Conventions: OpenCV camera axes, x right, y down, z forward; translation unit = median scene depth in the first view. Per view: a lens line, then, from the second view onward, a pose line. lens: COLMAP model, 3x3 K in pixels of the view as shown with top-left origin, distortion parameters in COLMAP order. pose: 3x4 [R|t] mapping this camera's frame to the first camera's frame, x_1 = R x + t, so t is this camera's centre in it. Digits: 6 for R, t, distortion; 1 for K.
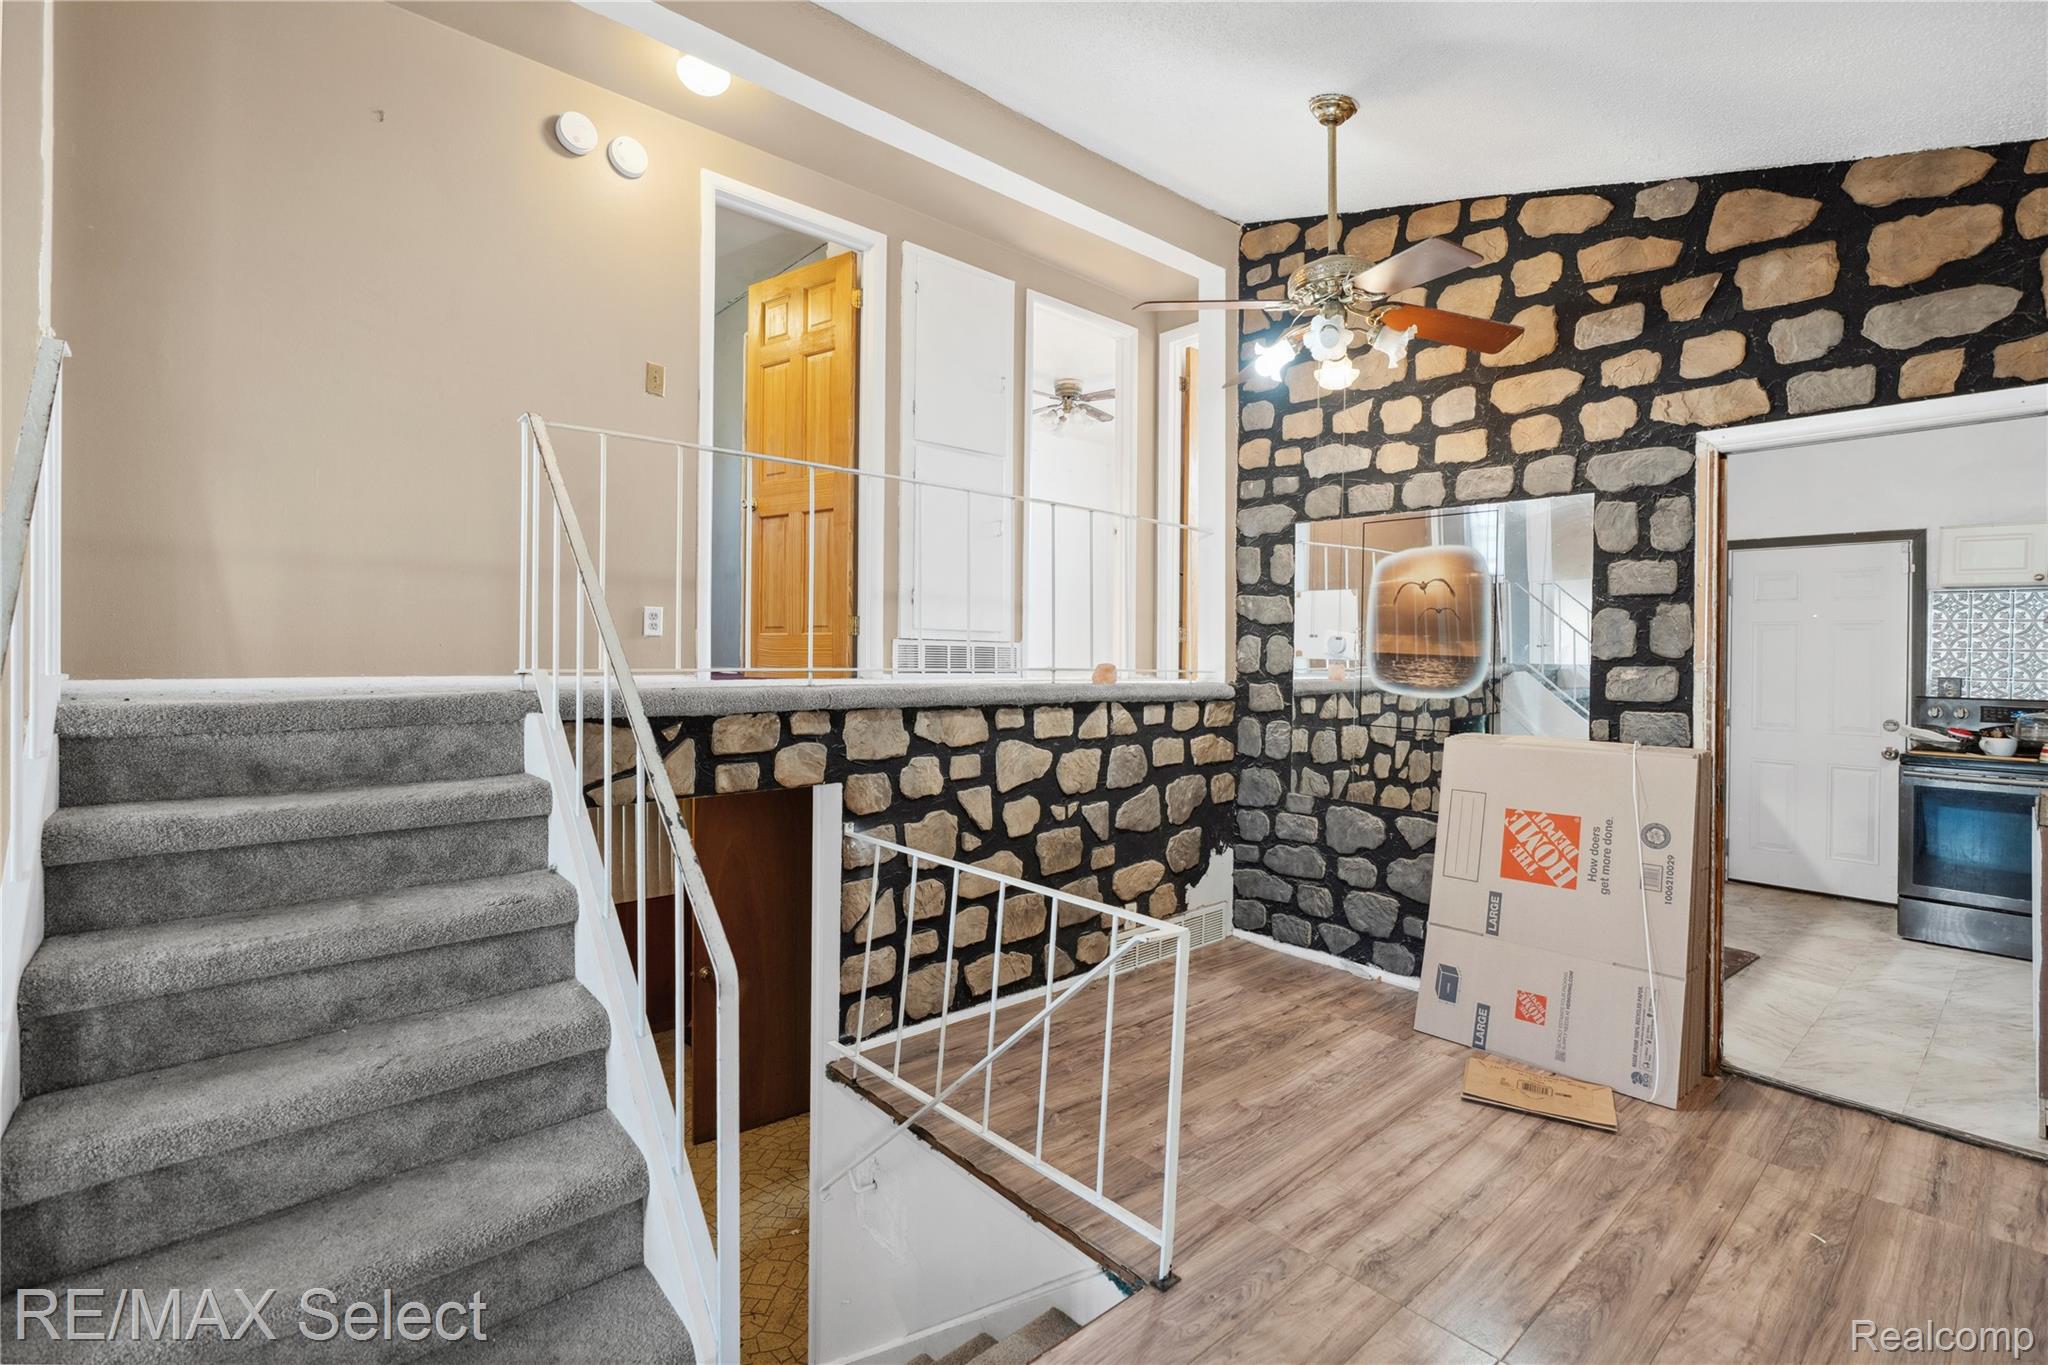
lens RADIAL K [[922.6, 0, 1037.7], [0, 922.6, 656.5], [0, 0, 1]] dist [-0.012992, 0.003825]
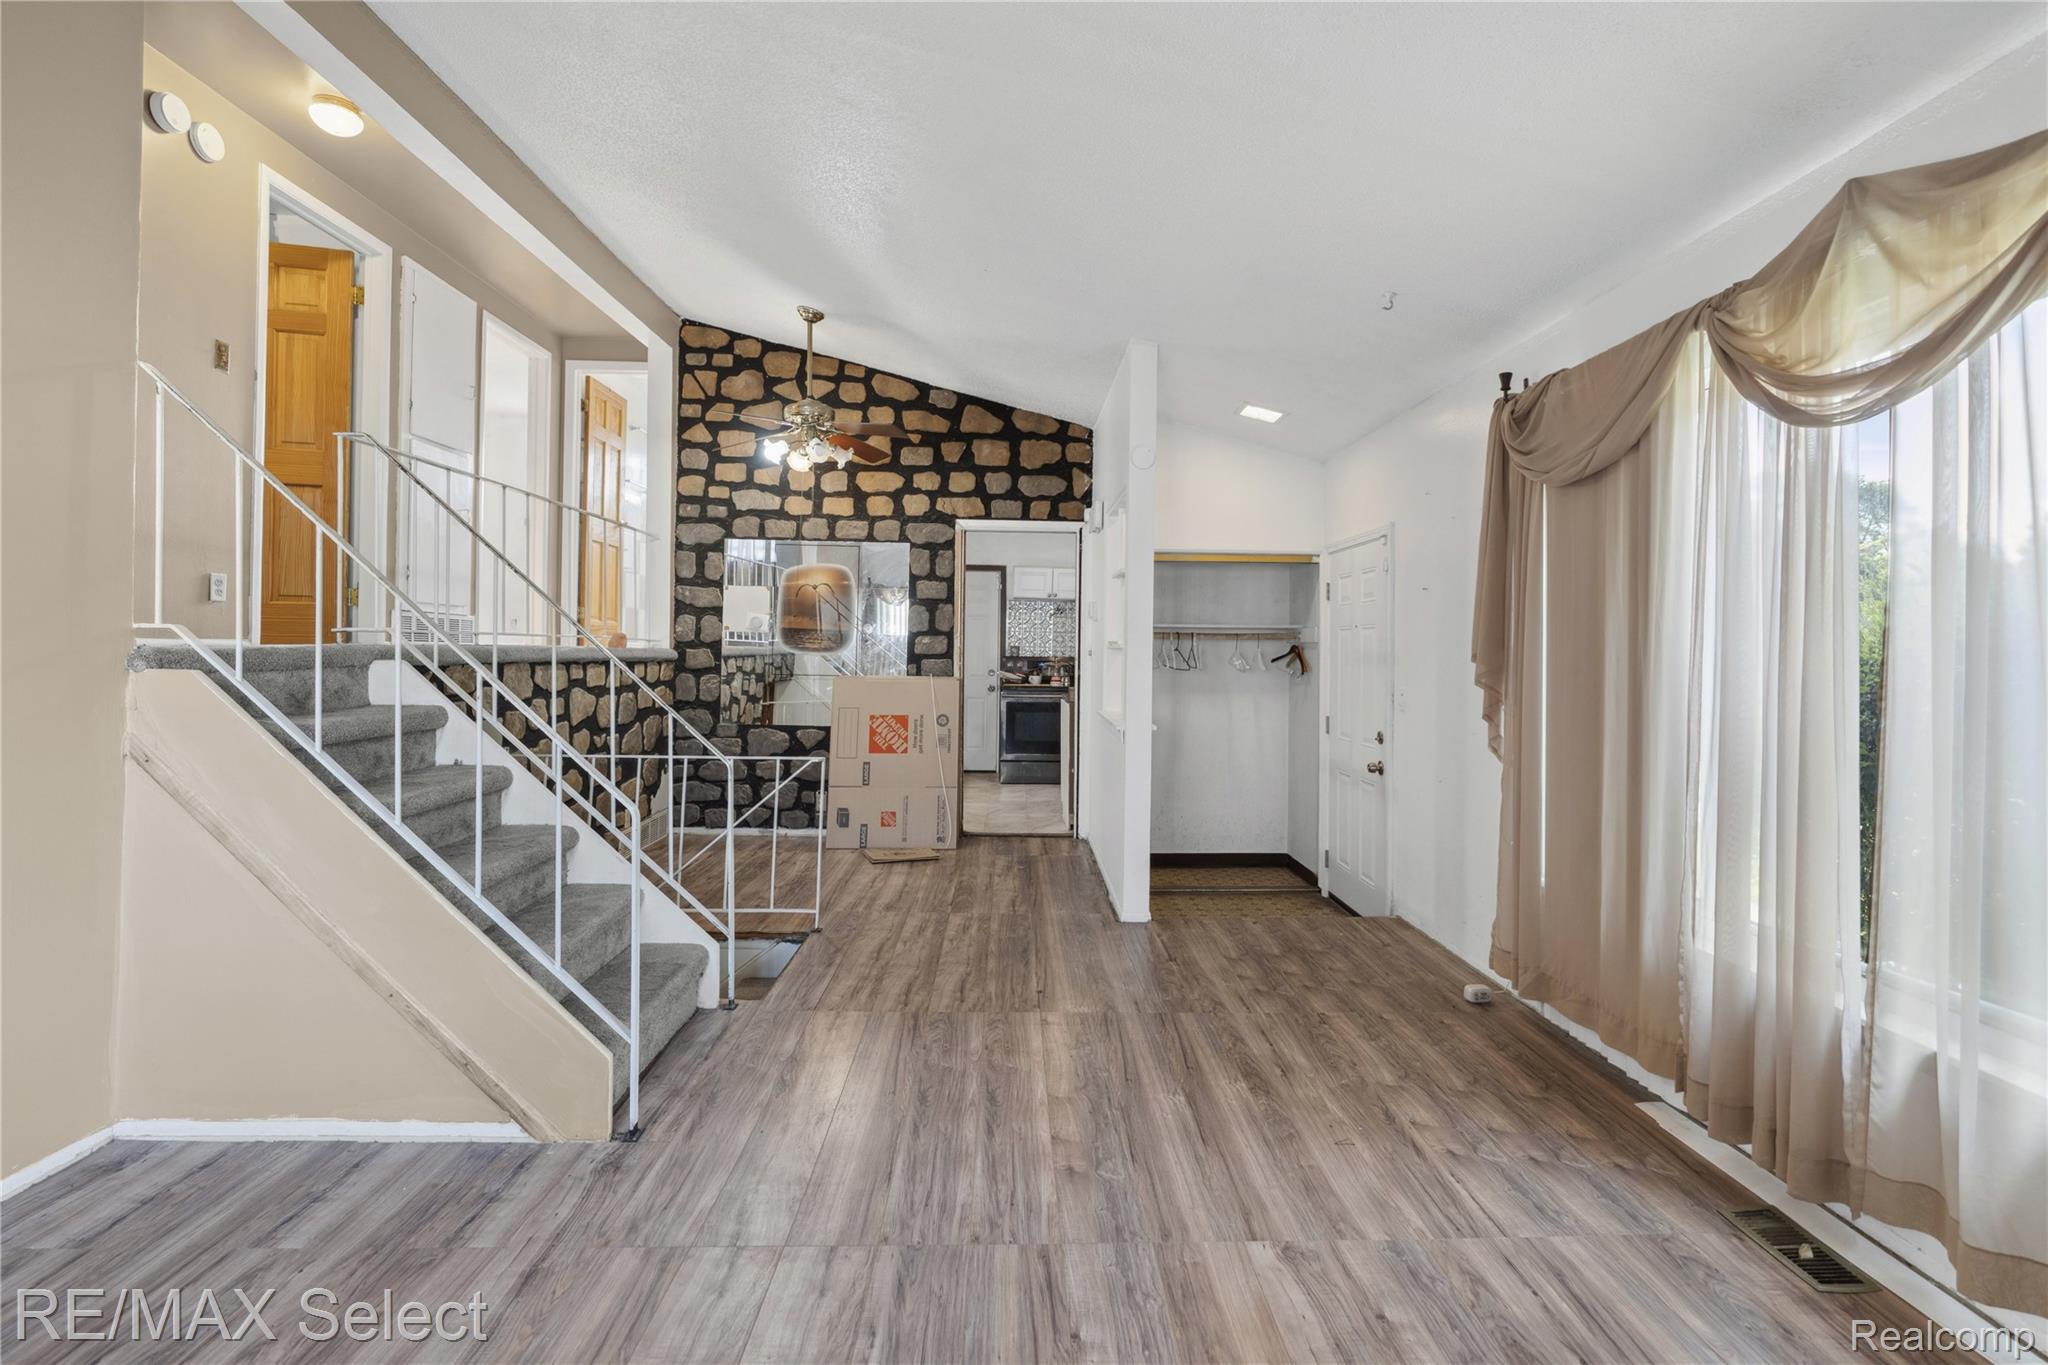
lens RADIAL K [[922.6, 0, 1043.7], [0, 922.6, 638.3], [0, 0, 1]] dist [-0.012992, 0.003825]
pose [[0.640667, 0.004922, 0.767803, -0.578582], [-0.003603, 0.999988, -0.003404, 0.018516], [-0.767810, -0.000585, 0.640677, -0.362461]]
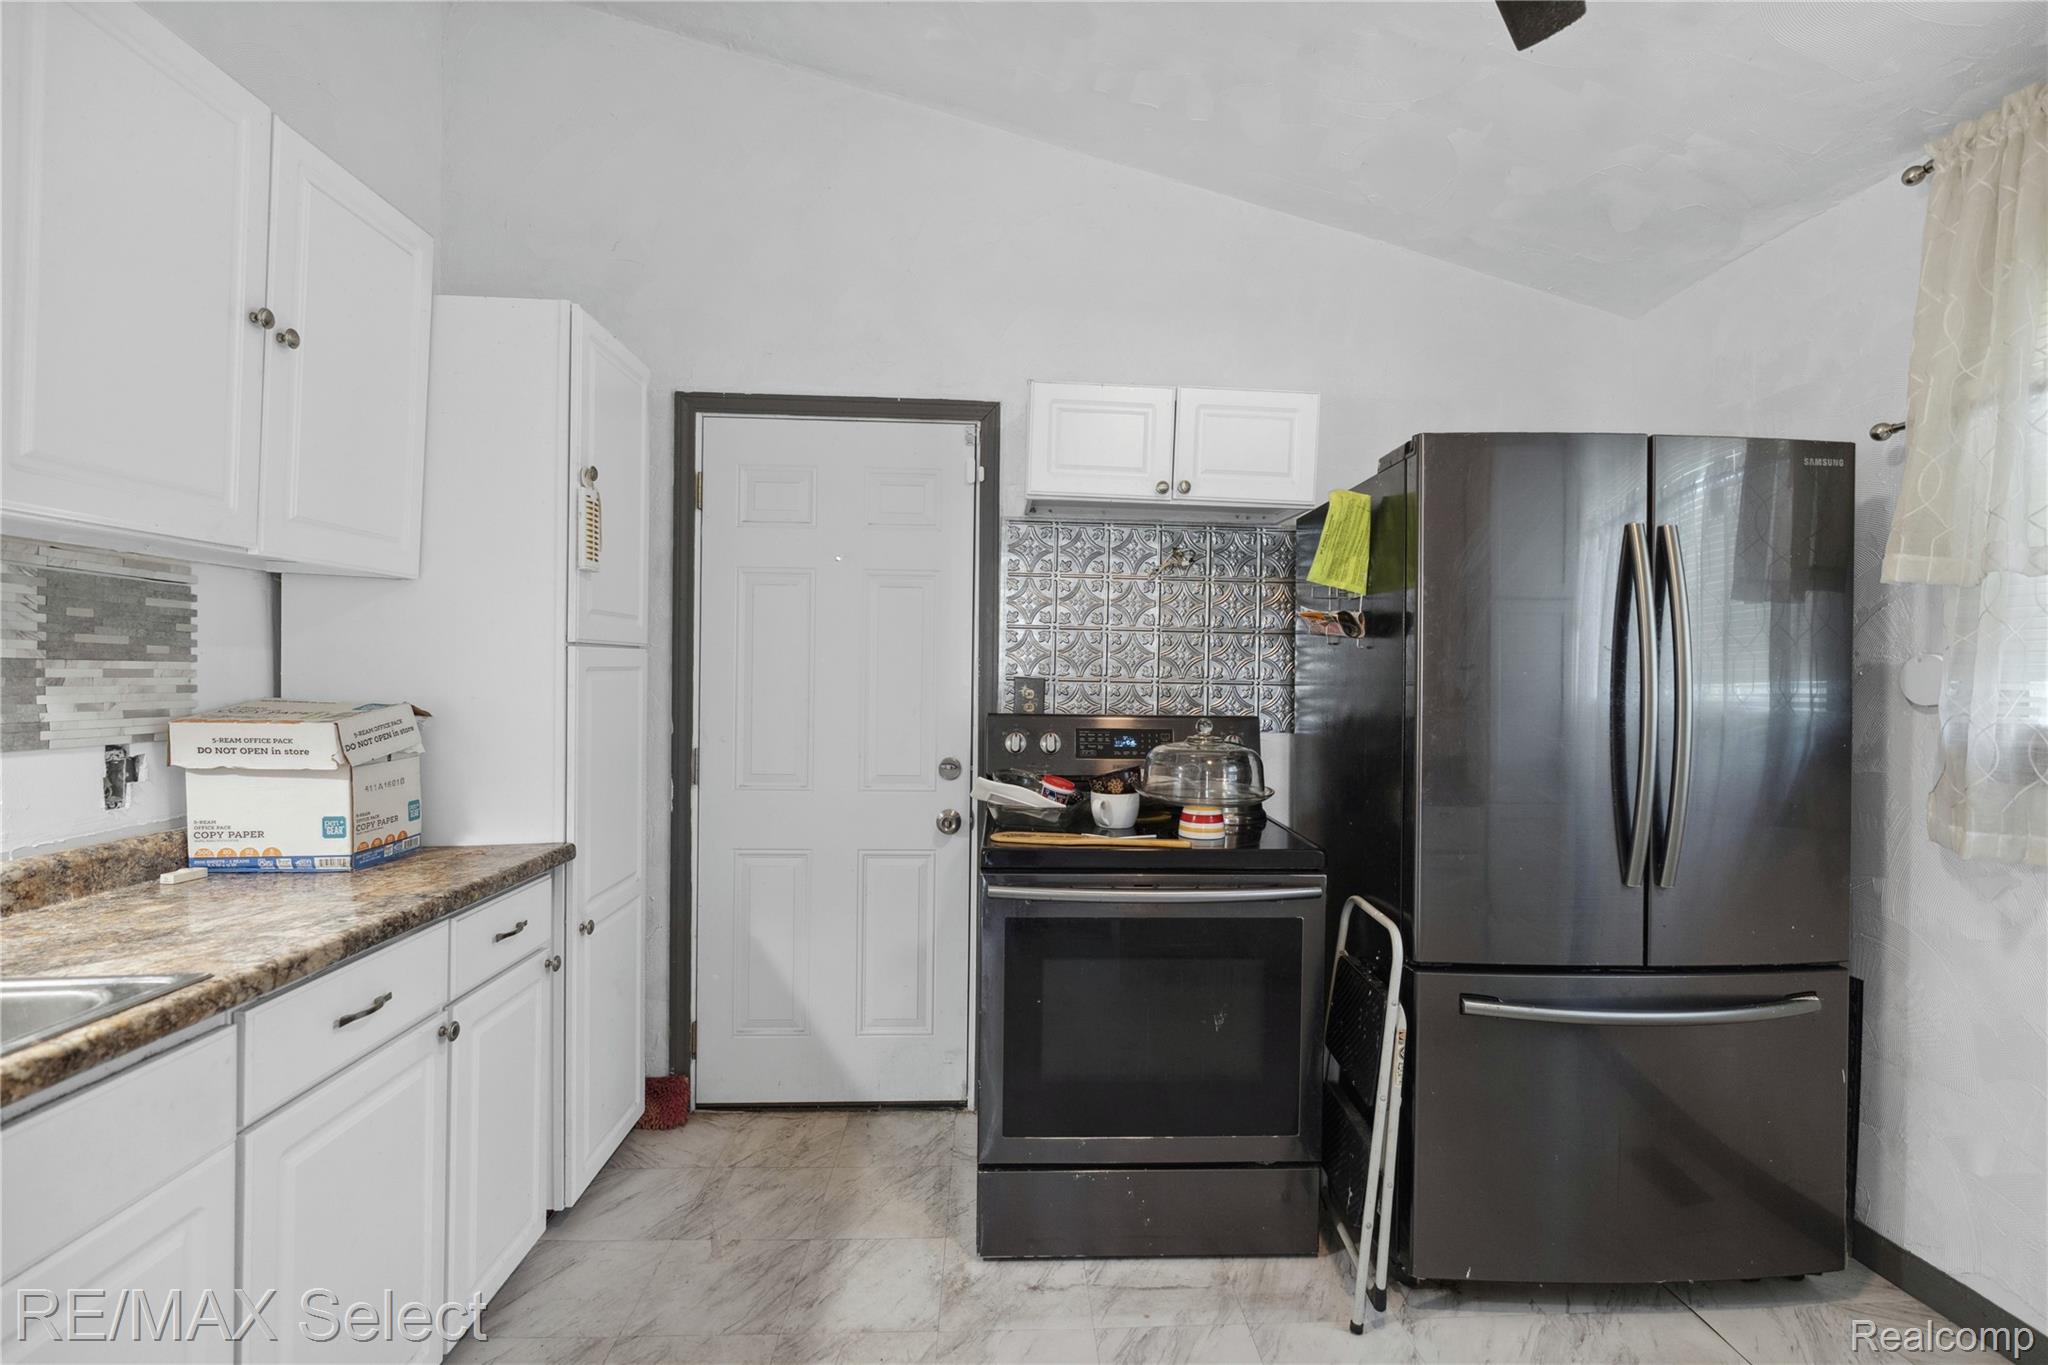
lens RADIAL K [[1021.9, 0, 1031.4], [0, 1021.9, 679.9], [0, 0, 1]] dist [-0.016851, -0.000201]
pose [[0.643636, -0.009015, 0.765278, 0.709208], [-0.002802, 0.999896, 0.014136, 0.021158], [-0.765326, -0.011242, 0.643544, 0.810220]]
